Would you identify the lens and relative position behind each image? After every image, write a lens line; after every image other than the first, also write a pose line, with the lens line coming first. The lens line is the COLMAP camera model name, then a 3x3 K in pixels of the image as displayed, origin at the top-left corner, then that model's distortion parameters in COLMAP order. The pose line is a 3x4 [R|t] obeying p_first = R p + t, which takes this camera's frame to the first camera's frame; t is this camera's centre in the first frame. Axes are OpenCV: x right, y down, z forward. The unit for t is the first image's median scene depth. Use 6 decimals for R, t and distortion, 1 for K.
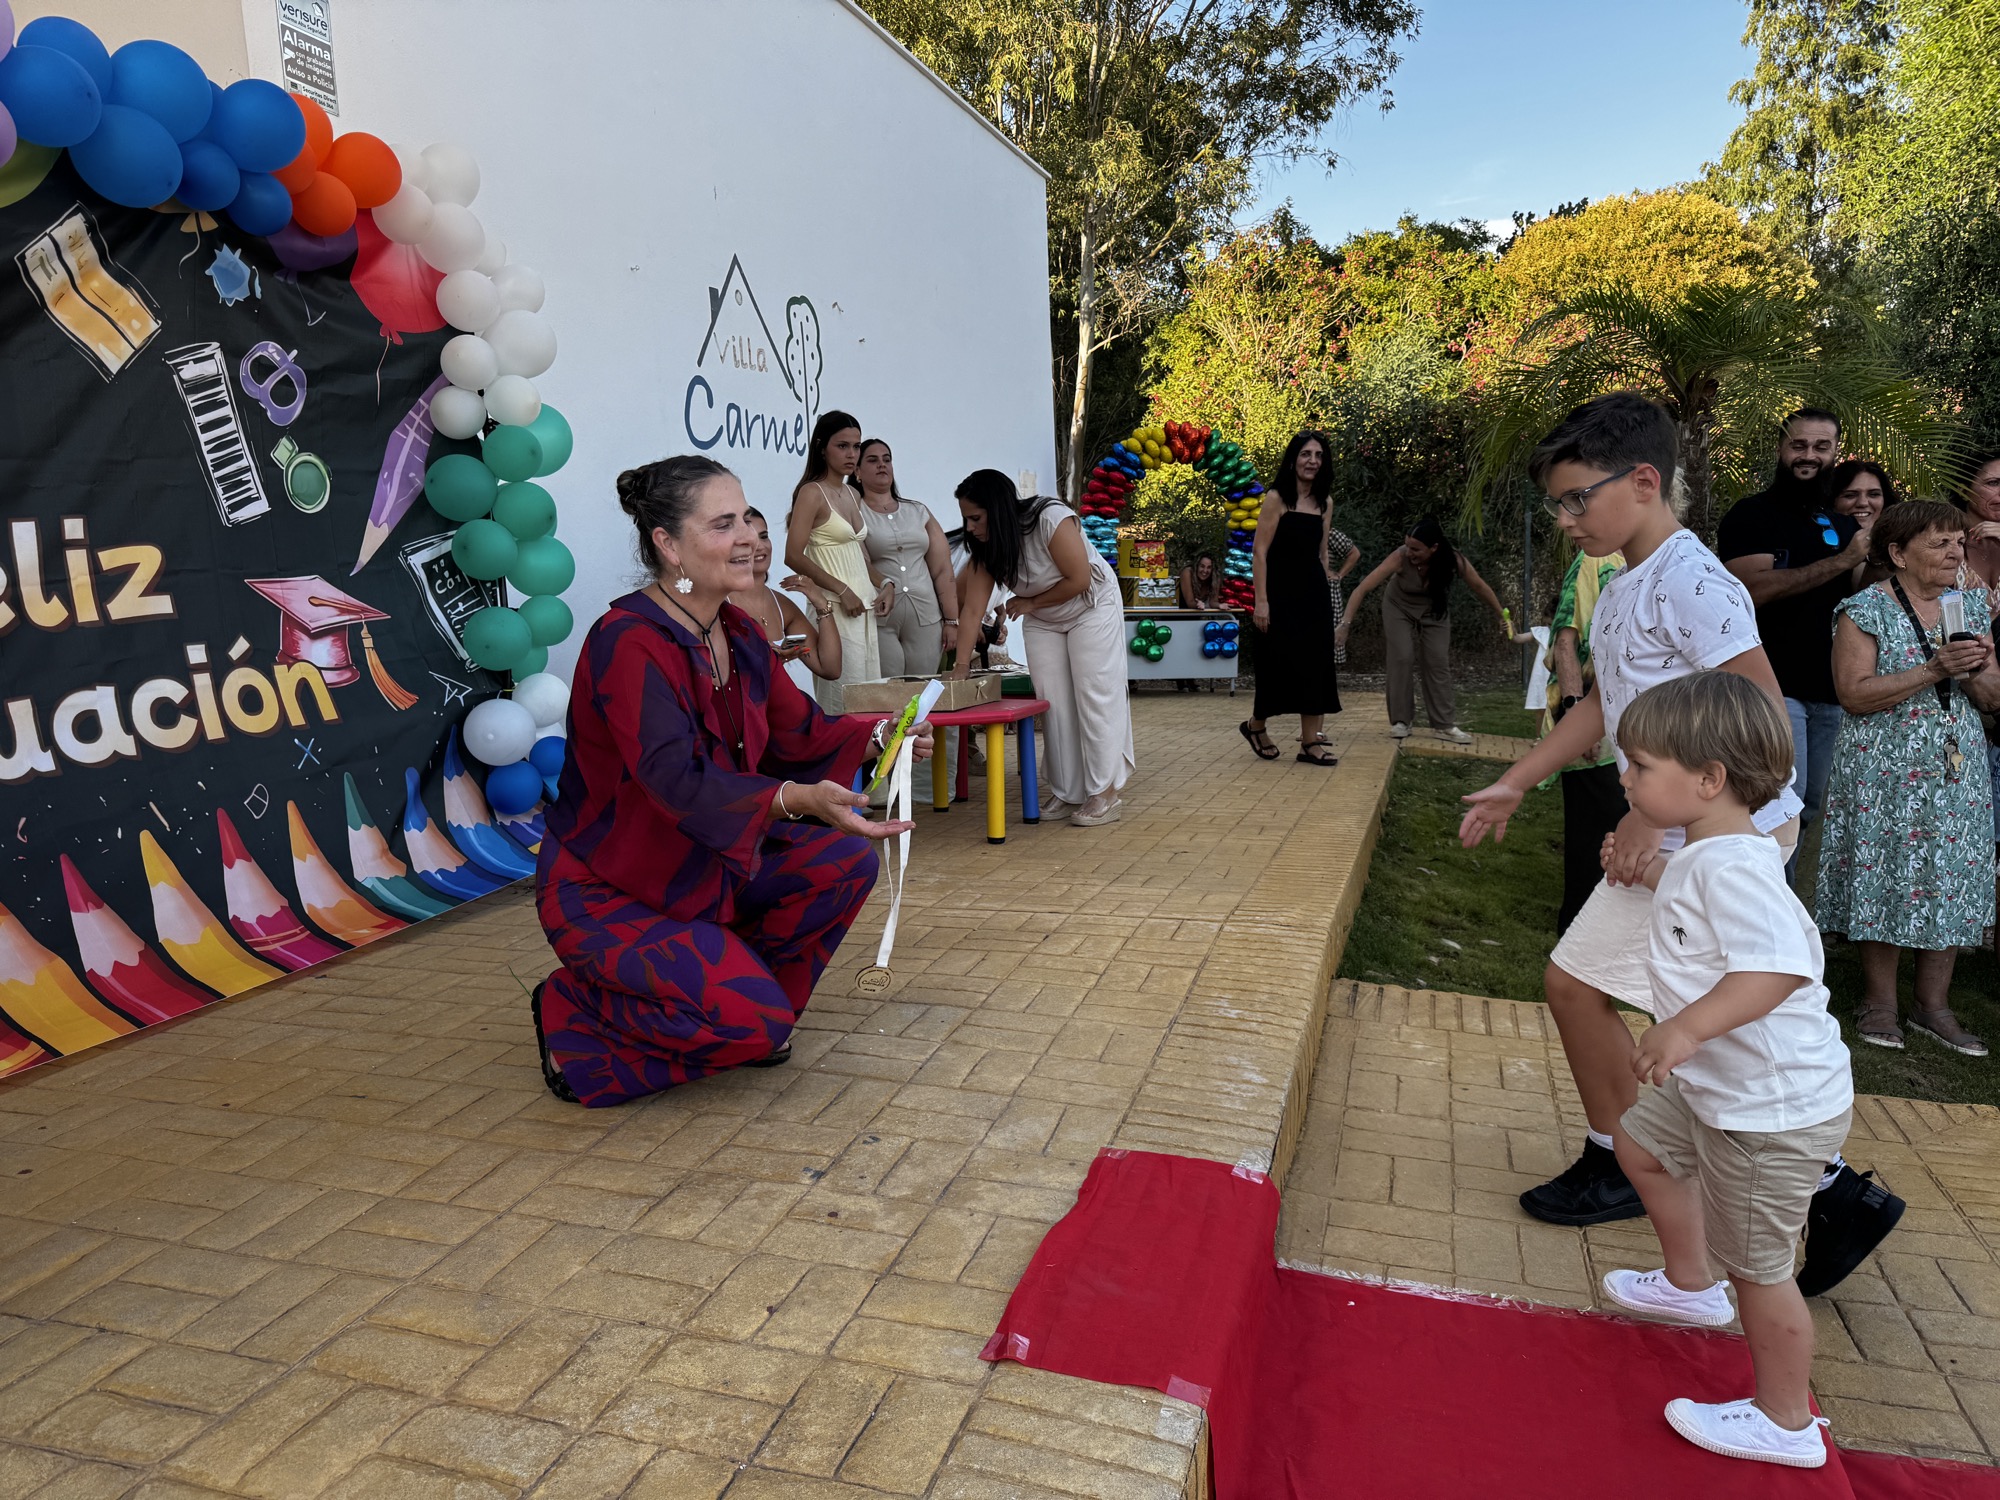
lens RADIAL K [[1421.4, 0, 990.7], [0, 1421.4, 745.2], [0, 0, 1]] dist [0.158951, -0.264061]
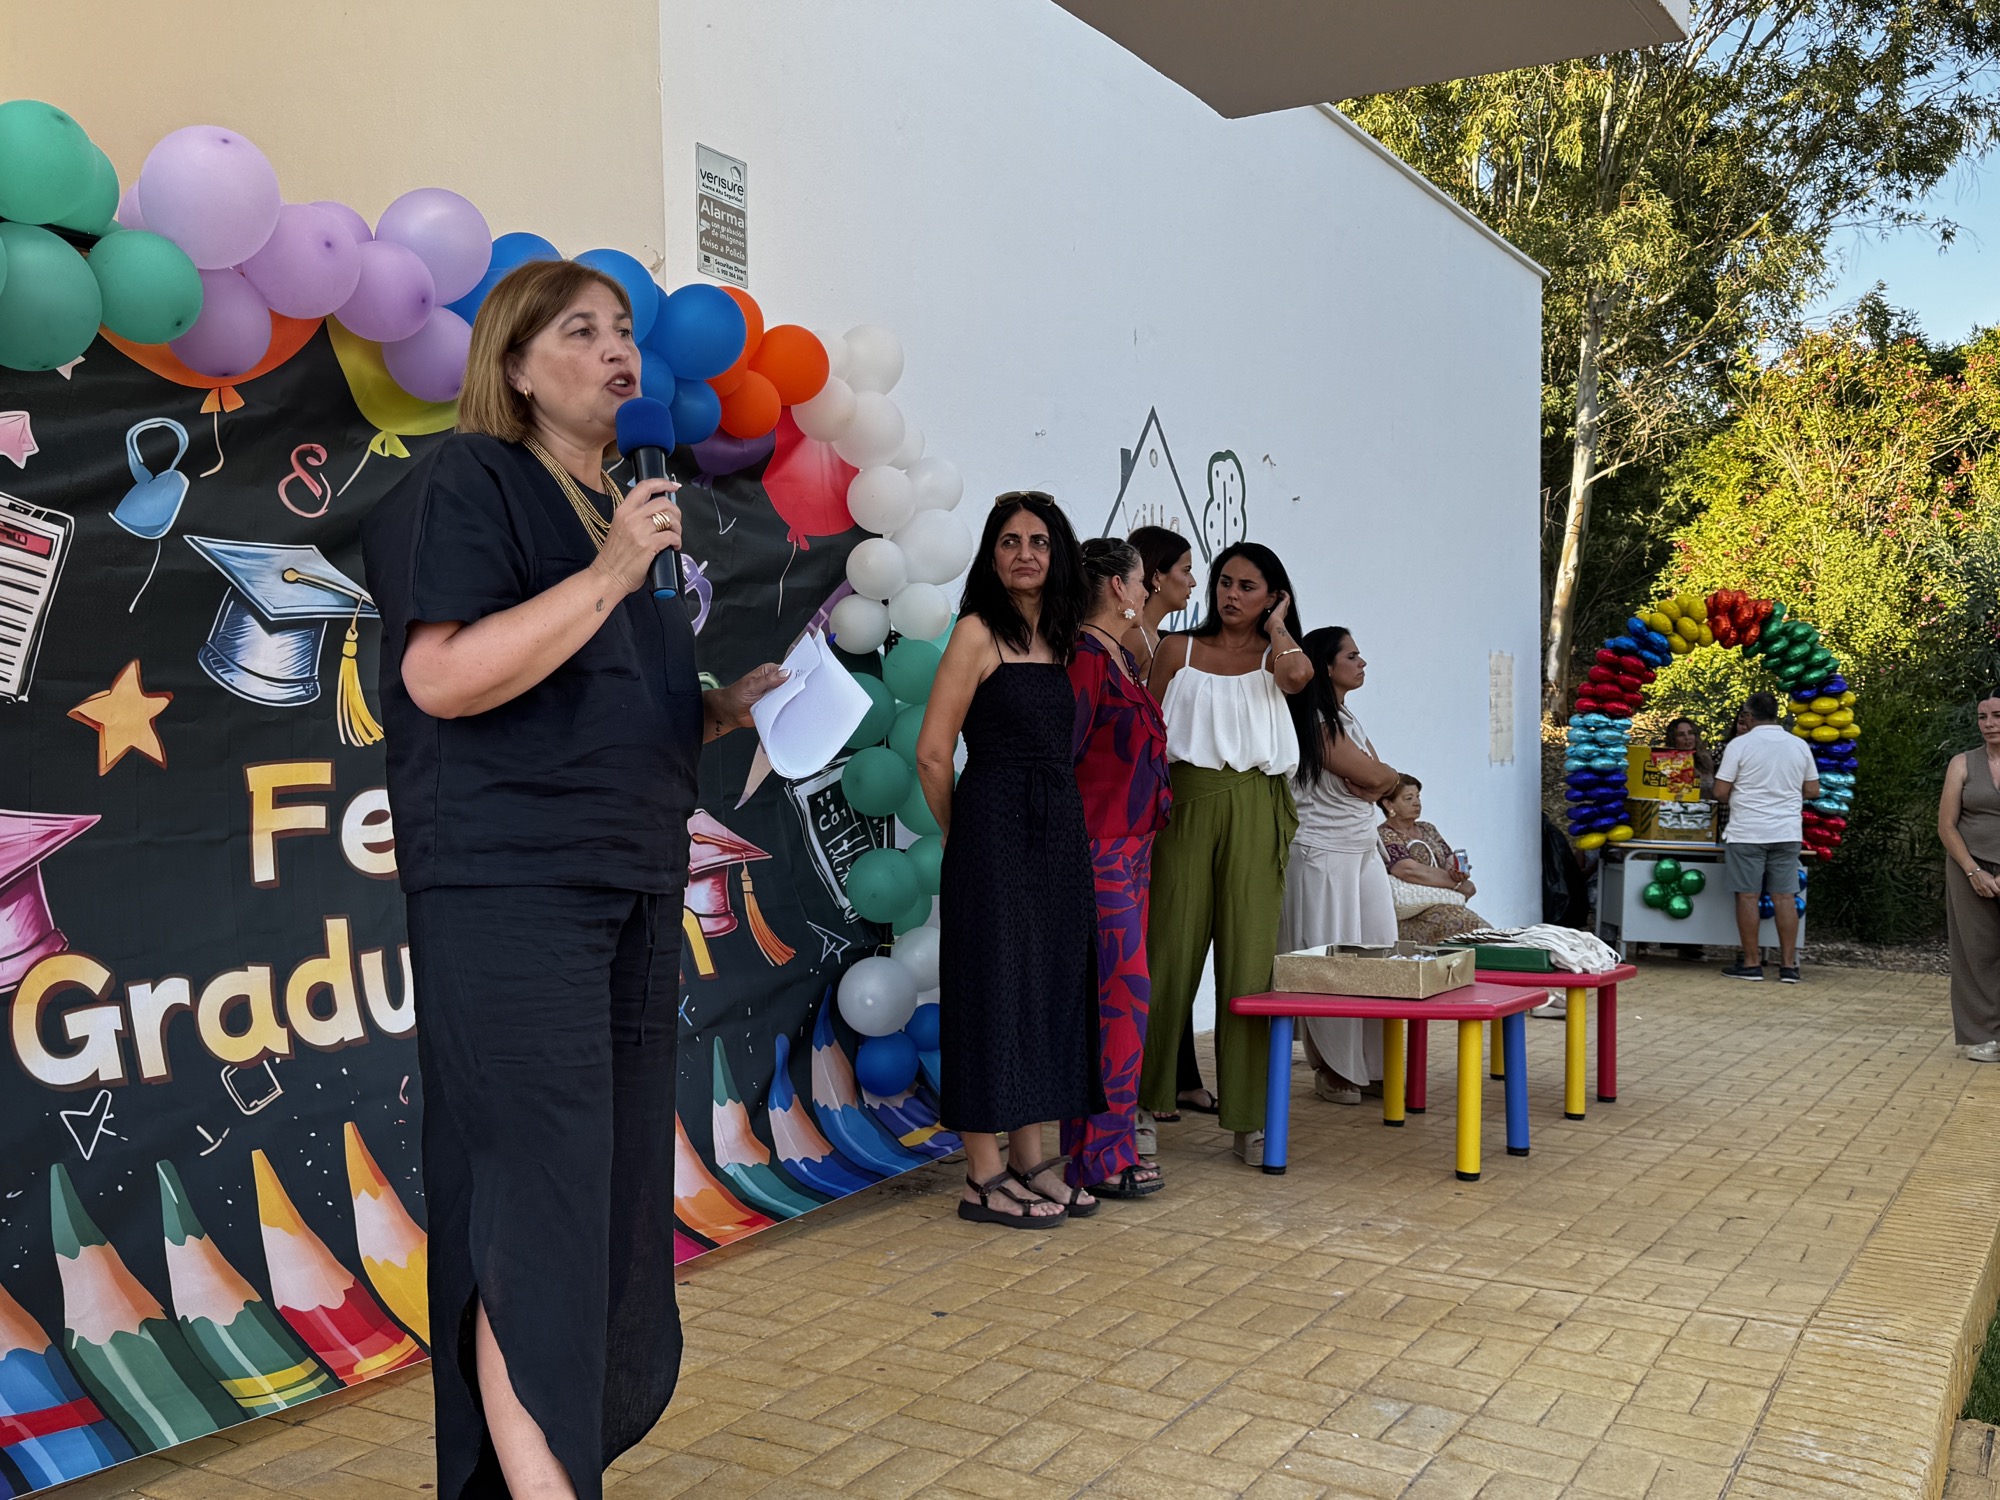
lens RADIAL K [[1943.8, 0, 1000.0], [0, 1943.8, 750.0], [0, 0, 1]] dist [0.170048, -0.365123]
pose [[0.976762, 0.038276, -0.210880, -0.034901], [-0.063339, 0.991528, -0.113406, -0.026944], [0.204753, 0.124128, 0.970911, -0.111023]]
